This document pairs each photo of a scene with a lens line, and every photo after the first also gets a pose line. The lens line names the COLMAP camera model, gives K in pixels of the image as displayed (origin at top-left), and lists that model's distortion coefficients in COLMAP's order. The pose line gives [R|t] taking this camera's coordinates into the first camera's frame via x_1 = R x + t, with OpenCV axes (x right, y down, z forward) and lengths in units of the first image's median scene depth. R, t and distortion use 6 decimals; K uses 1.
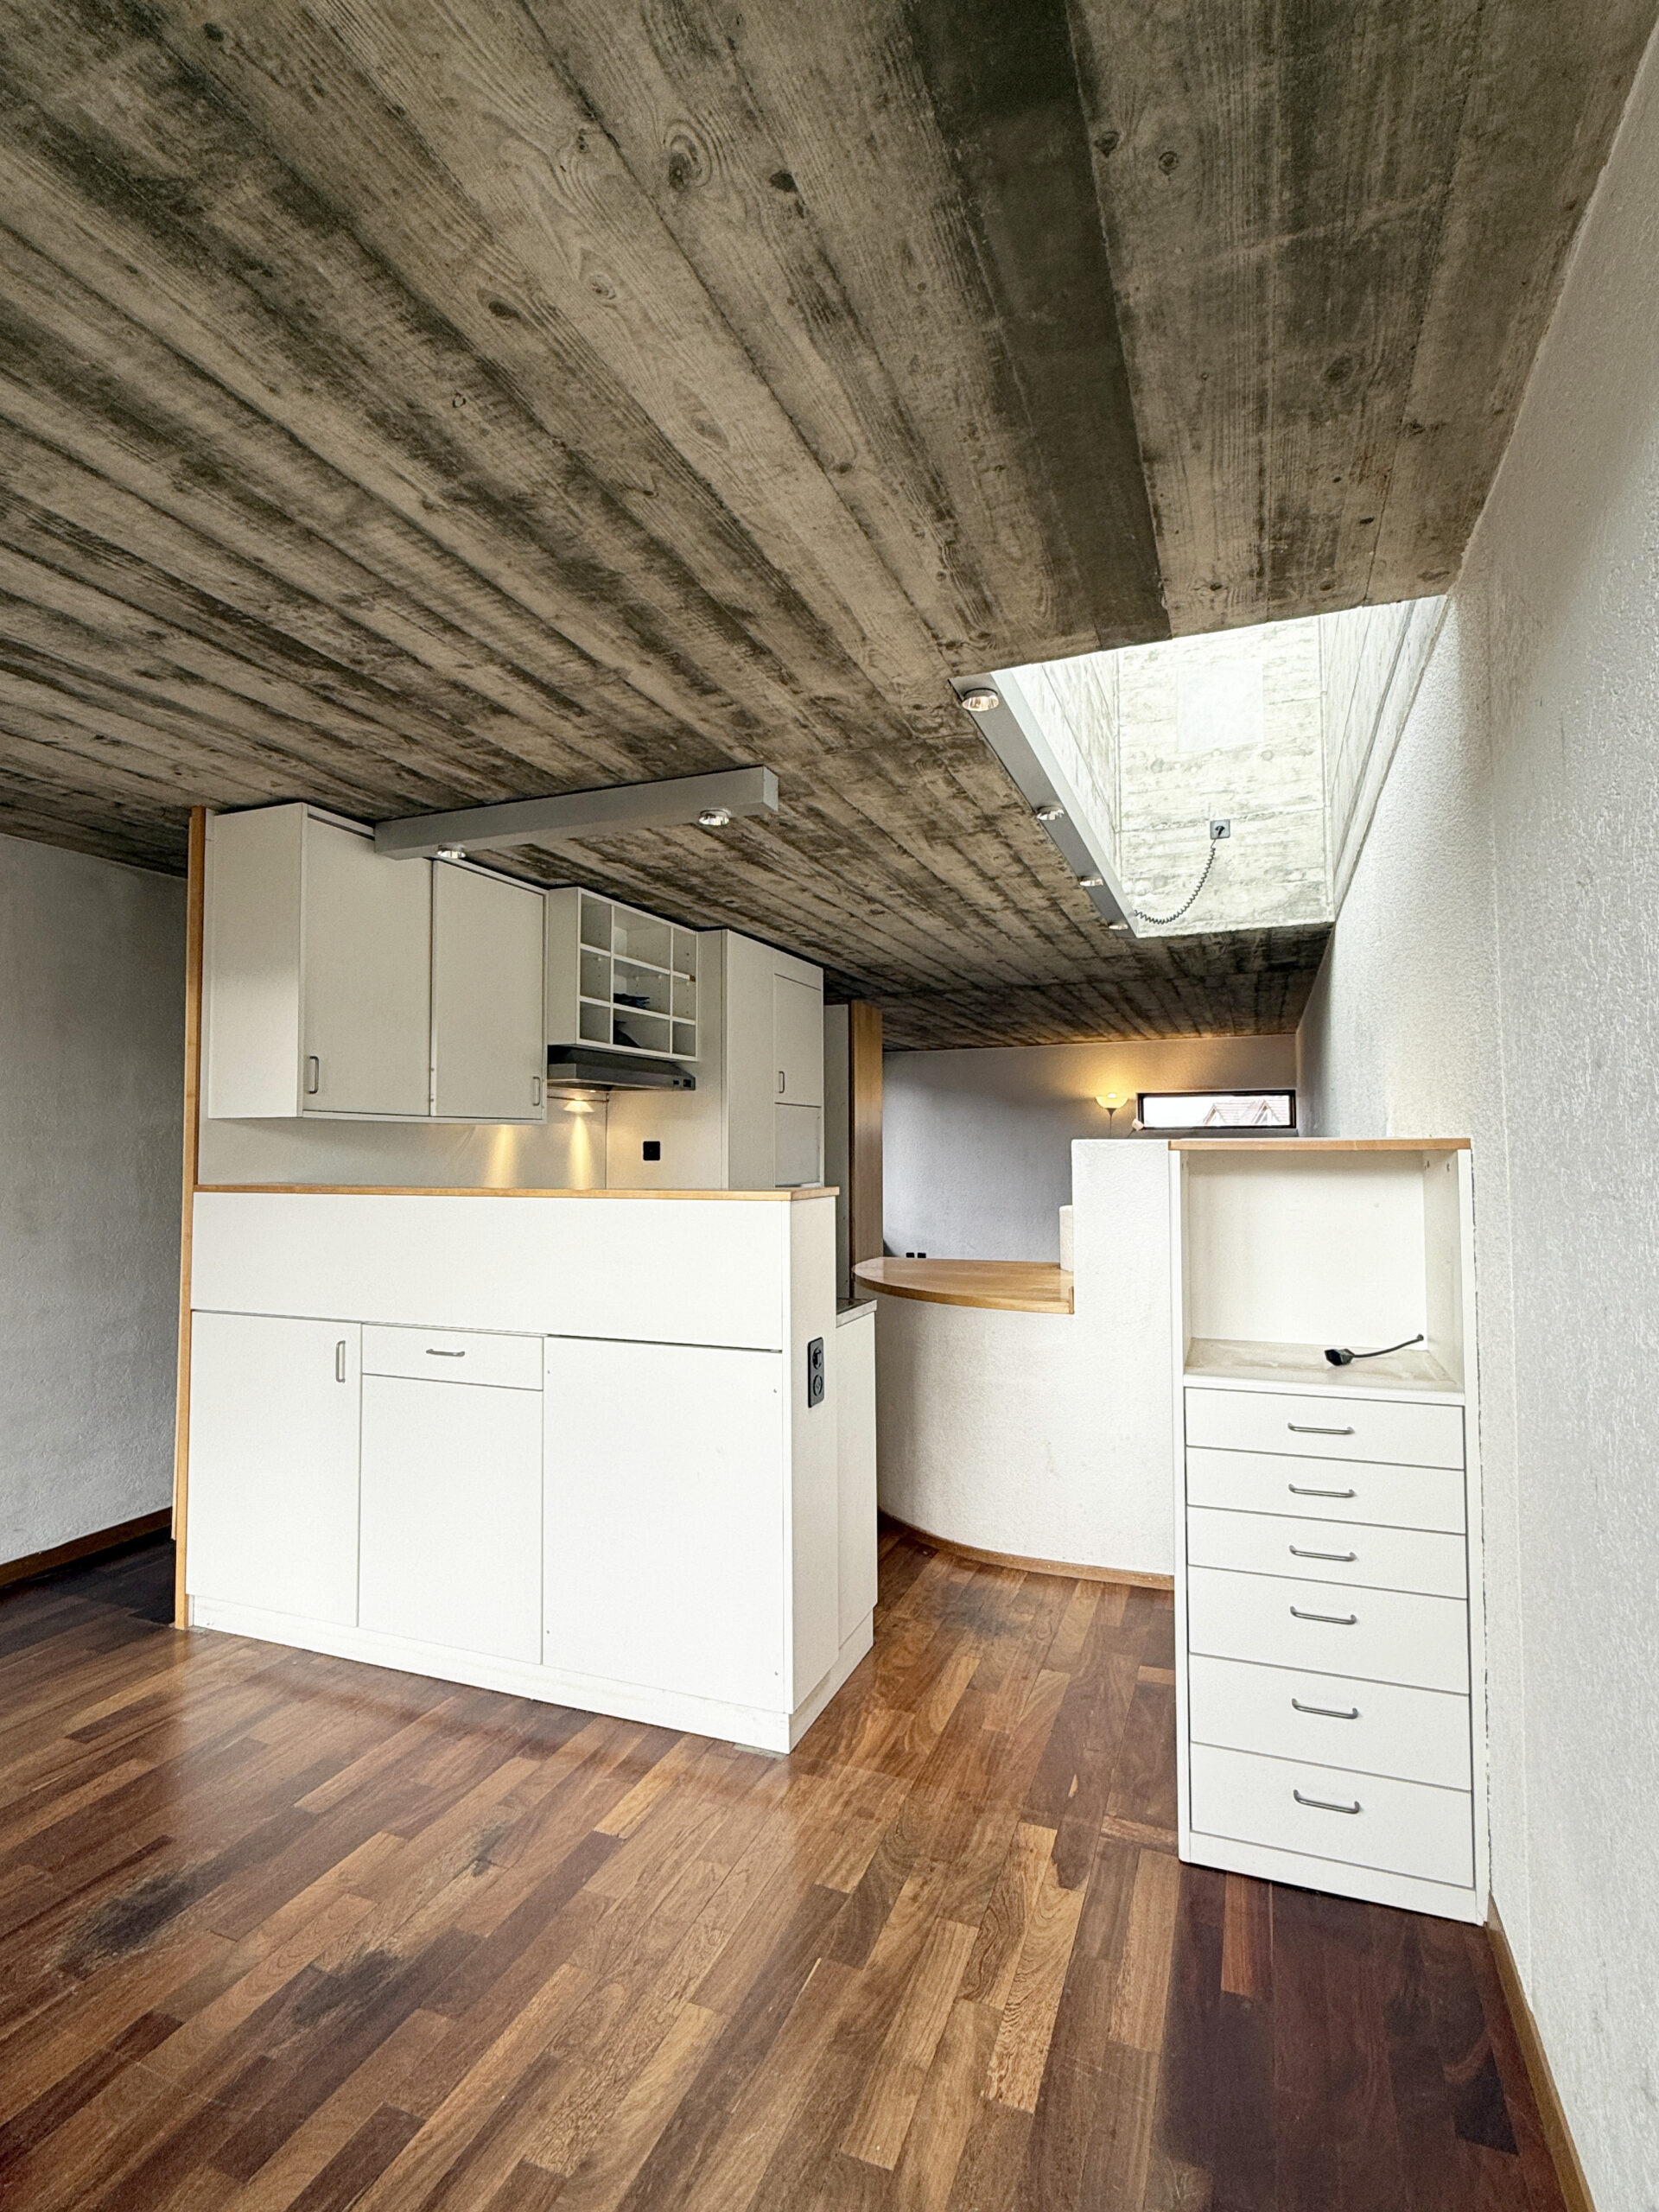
lens RADIAL K [[1094.8, 0, 829.9], [0, 1094.8, 1109.6], [0, 0, 1]] dist [-0.001246, -0.000174]
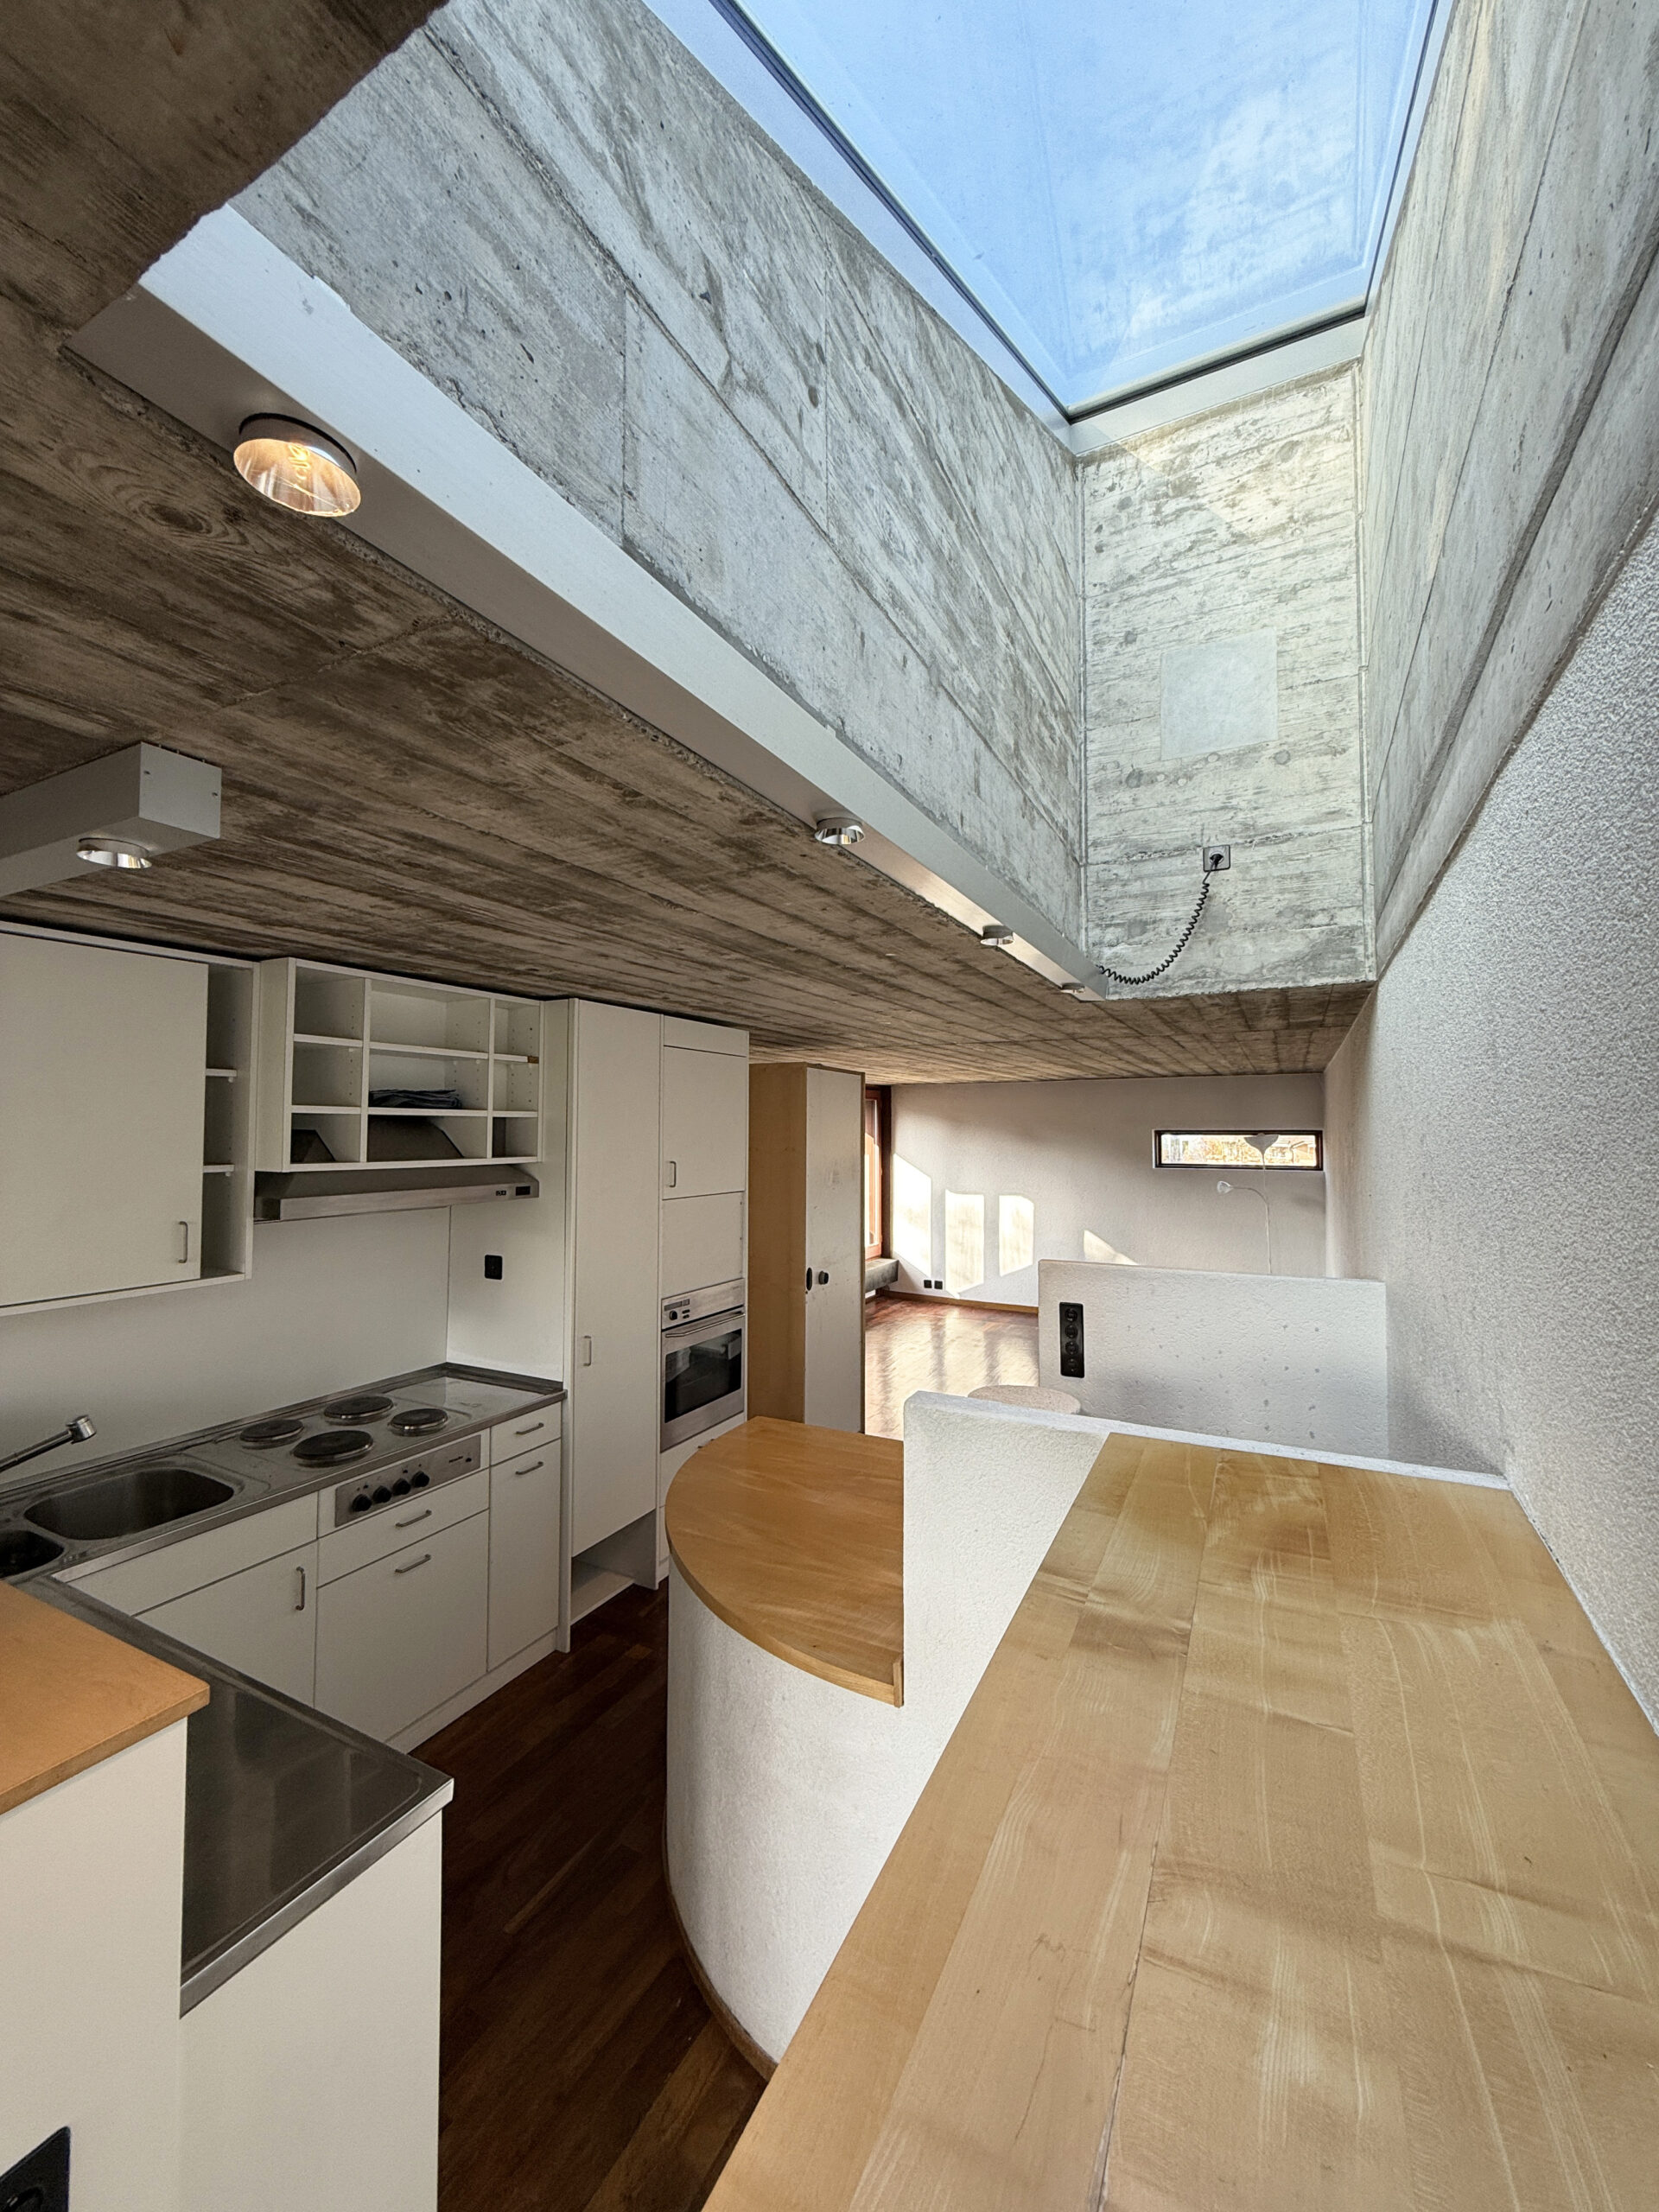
lens RADIAL K [[891.0, 0, 824.5], [0, 891.0, 1105.2], [0, 0, 1]] dist [0.000359, 0.000108]
pose [[0.993983, 0.005152, -0.109415, 0.157171], [-0.004532, 0.999972, 0.005913, -0.088791], [0.109443, -0.005381, 0.993979, 0.360636]]
